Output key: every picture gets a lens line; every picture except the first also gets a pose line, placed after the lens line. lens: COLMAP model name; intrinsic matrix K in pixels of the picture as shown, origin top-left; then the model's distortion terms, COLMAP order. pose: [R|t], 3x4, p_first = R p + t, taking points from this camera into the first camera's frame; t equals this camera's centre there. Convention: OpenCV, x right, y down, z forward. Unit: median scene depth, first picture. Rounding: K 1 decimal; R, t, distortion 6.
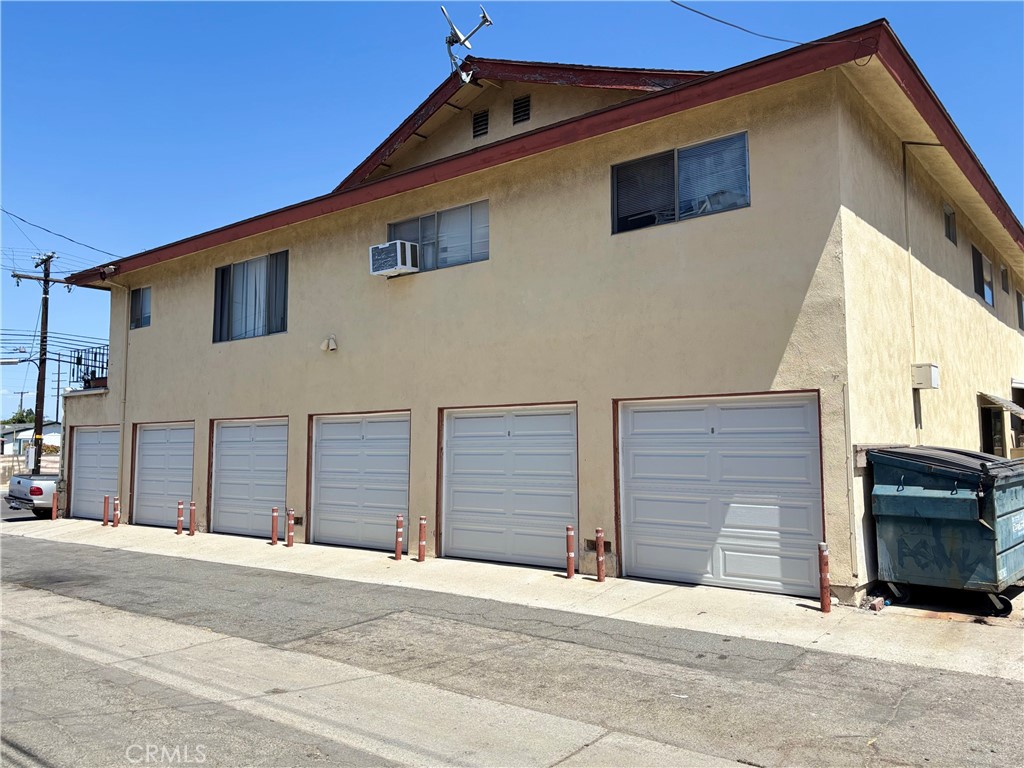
lens RADIAL K [[804.9, 0, 512.0], [0, 804.9, 384.0], [0, 0, 1]] dist [0.025982, -0.004908]
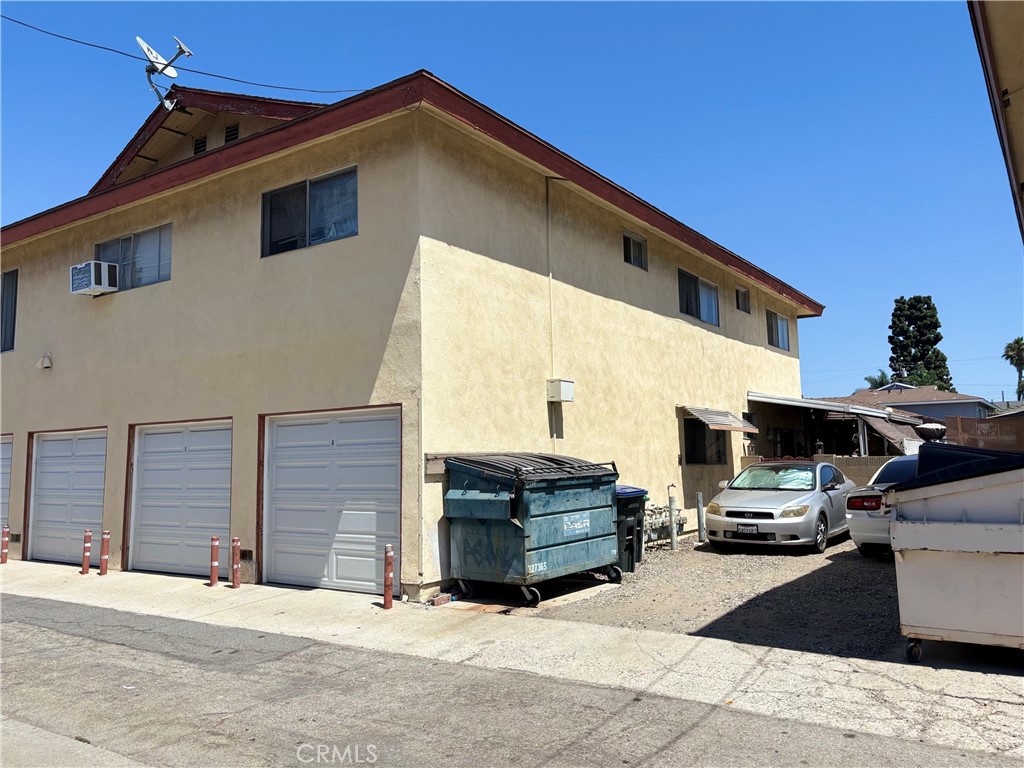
lens RADIAL K [[799.5, 0, 516.2], [0, 799.5, 379.2], [0, 0, 1]] dist [0.097117, -0.164249]
pose [[0.997052, -0.005432, 0.076537, 0.390215], [0.007339, 0.999669, -0.024658, 0.001731], [-0.076378, 0.025147, 0.996762, -0.080334]]
